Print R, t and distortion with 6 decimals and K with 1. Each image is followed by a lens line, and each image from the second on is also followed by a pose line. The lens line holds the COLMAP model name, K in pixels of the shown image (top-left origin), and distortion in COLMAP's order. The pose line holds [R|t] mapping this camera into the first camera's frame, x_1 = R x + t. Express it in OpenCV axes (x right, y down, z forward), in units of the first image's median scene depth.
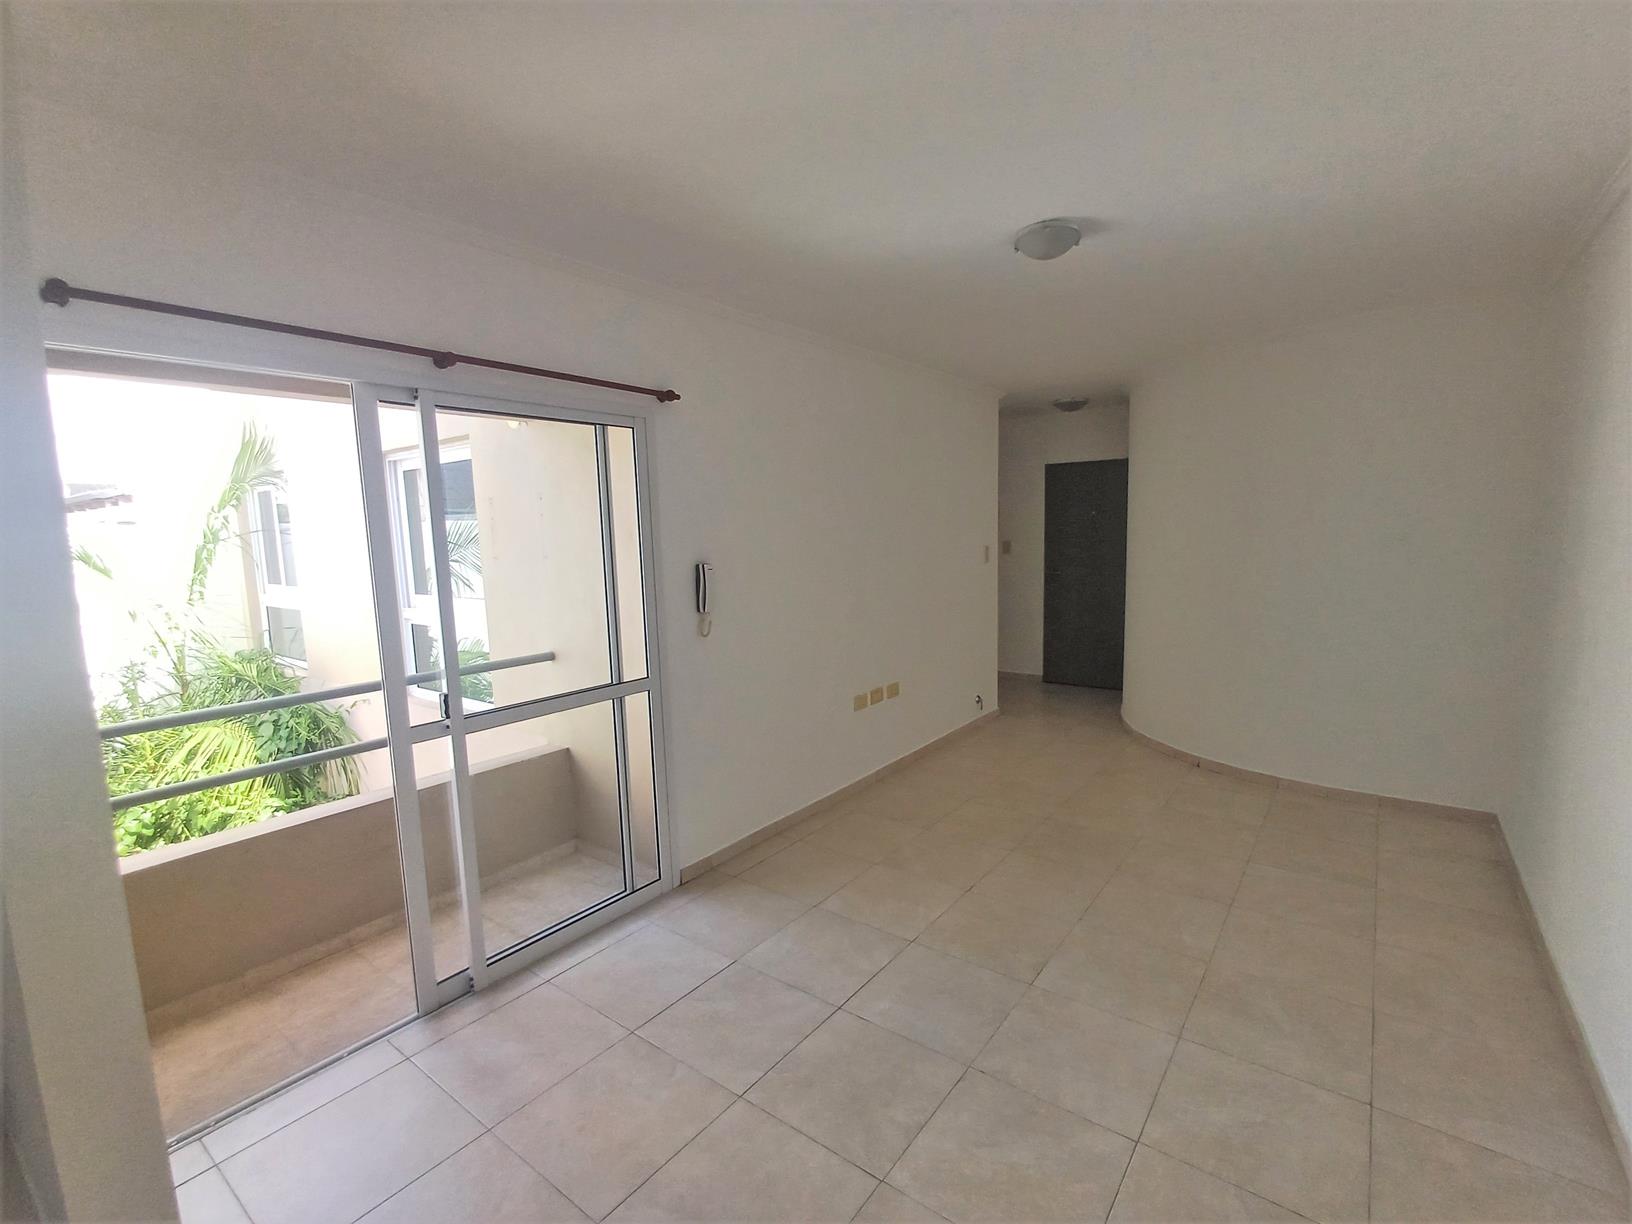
lens RADIAL K [[735.8, 0, 832.4], [0, 735.8, 624.2], [0, 0, 1]] dist [-0.001541, 0.000236]
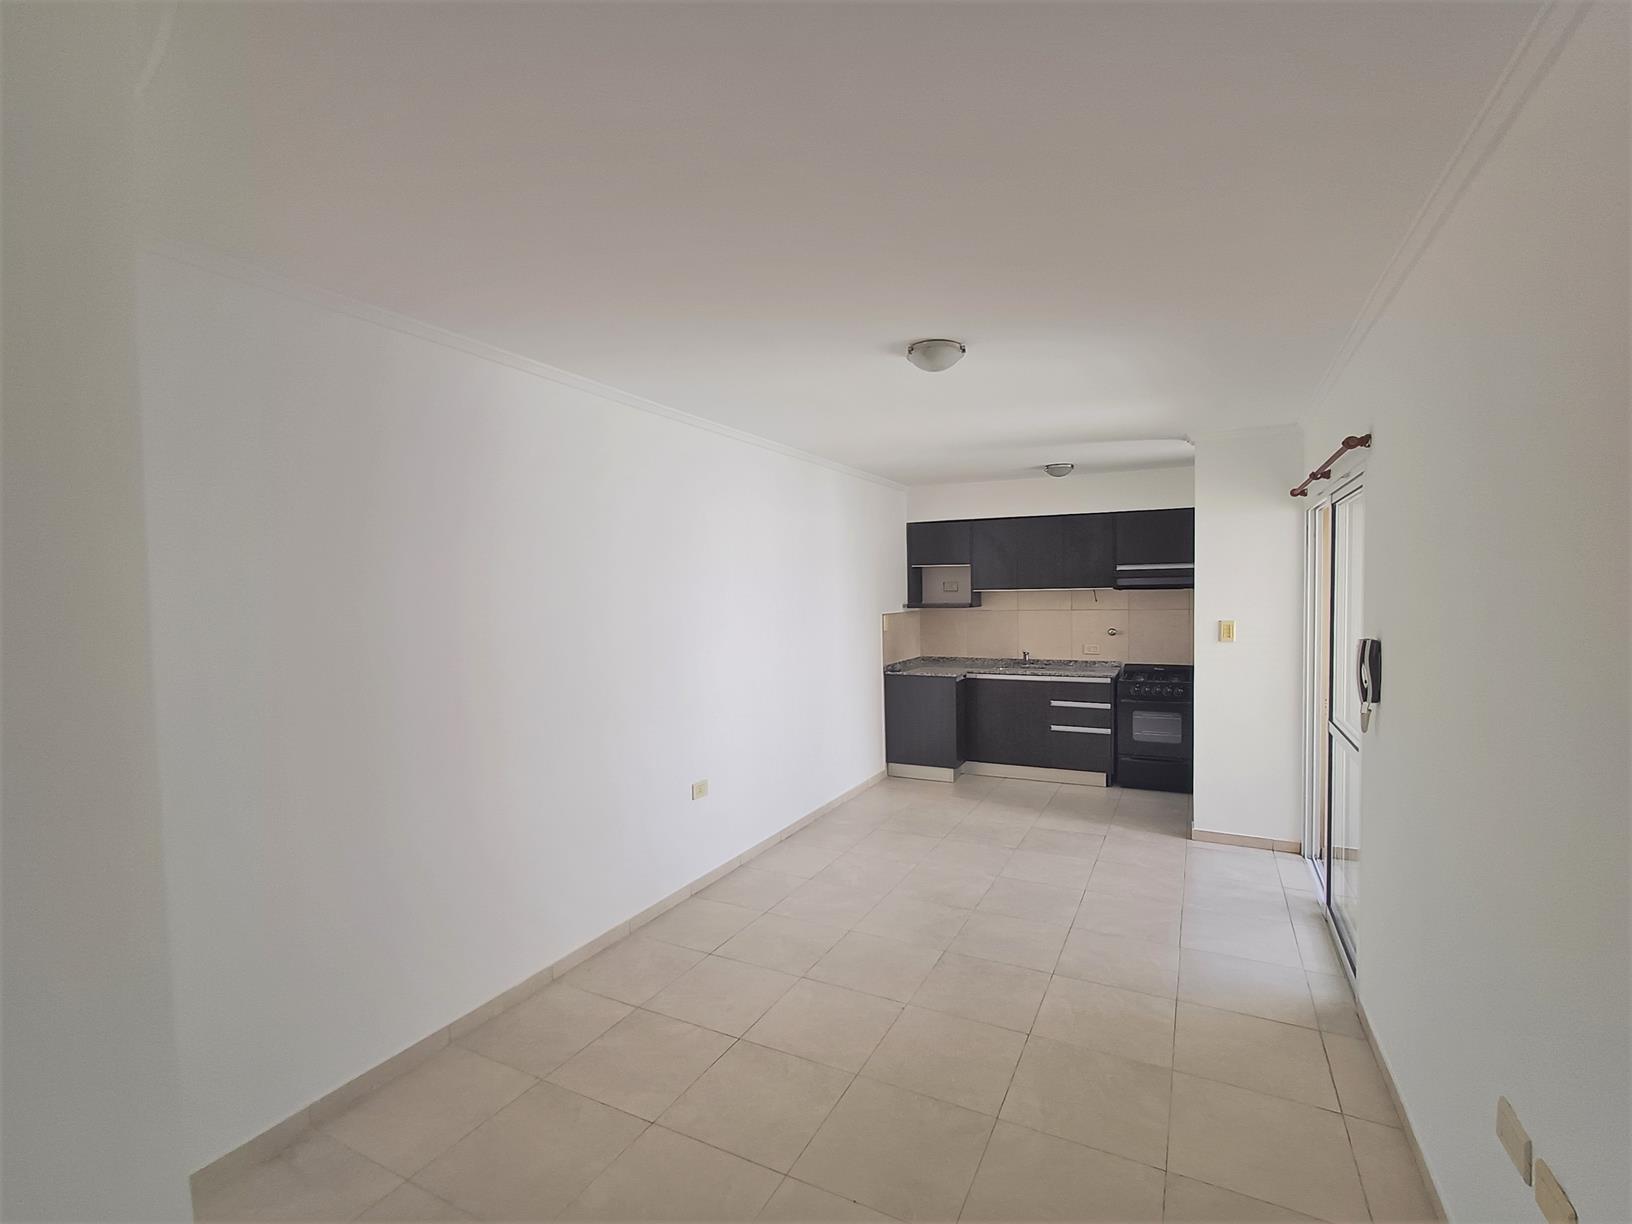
lens RADIAL K [[735.8, 0, 832.4], [0, 735.8, 624.2], [0, 0, 1]] dist [-0.001541, 0.000236]
pose [[-0.983820, 0.049966, -0.172052, 0.583922], [0.018594, 0.983613, 0.179332, -0.280332], [0.178193, 0.173231, -0.968627, 1.876125]]
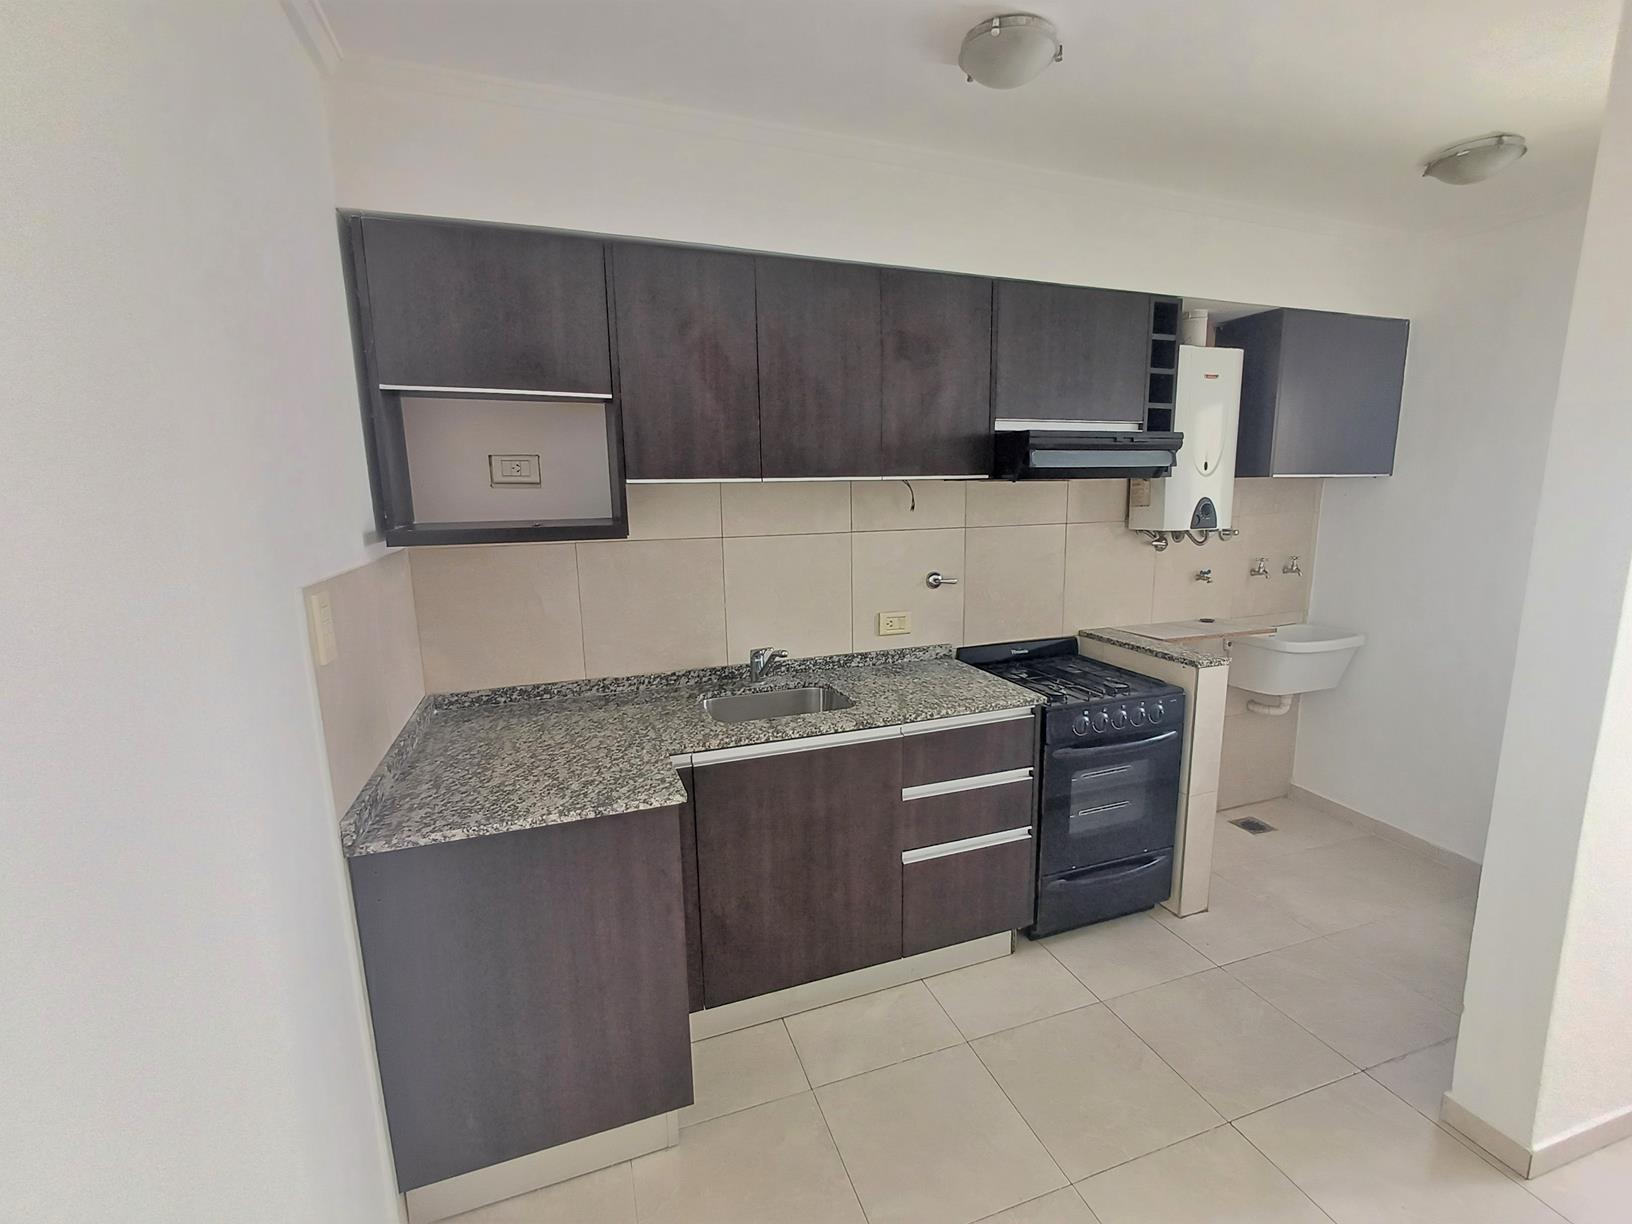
lens RADIAL K [[735.8, 0, 832.4], [0, 735.8, 624.2], [0, 0, 1]] dist [-0.001541, 0.000236]
pose [[-0.552227, 0.187125, -0.812422, 0.248667], [-0.082881, 0.957335, 0.276839, -0.045458], [0.829564, 0.220212, -0.513157, 0.278155]]
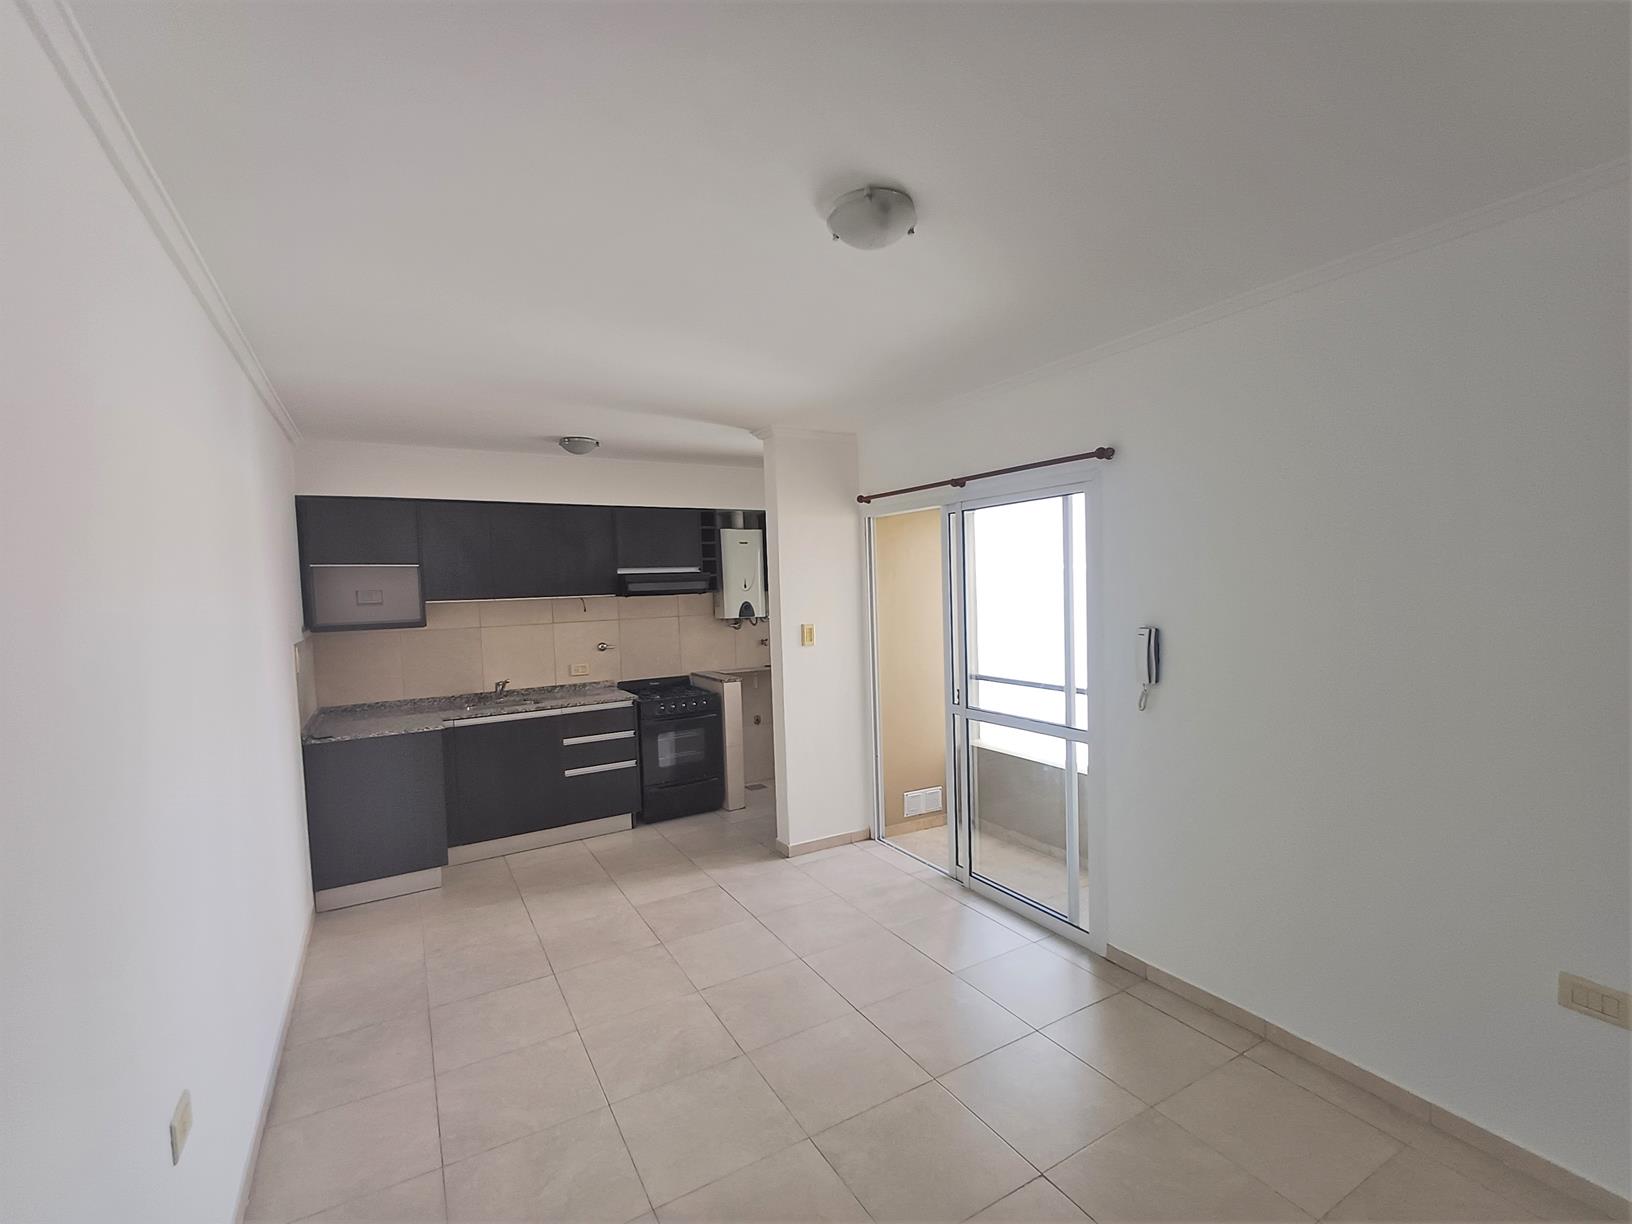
lens RADIAL K [[735.8, 0, 832.4], [0, 735.8, 624.2], [0, 0, 1]] dist [-0.001541, 0.000236]
pose [[-0.382862, 0.089120, -0.919497, 0.881257], [-0.080679, 0.988307, 0.129383, -0.193572], [0.920276, 0.123720, -0.371195, 1.120350]]
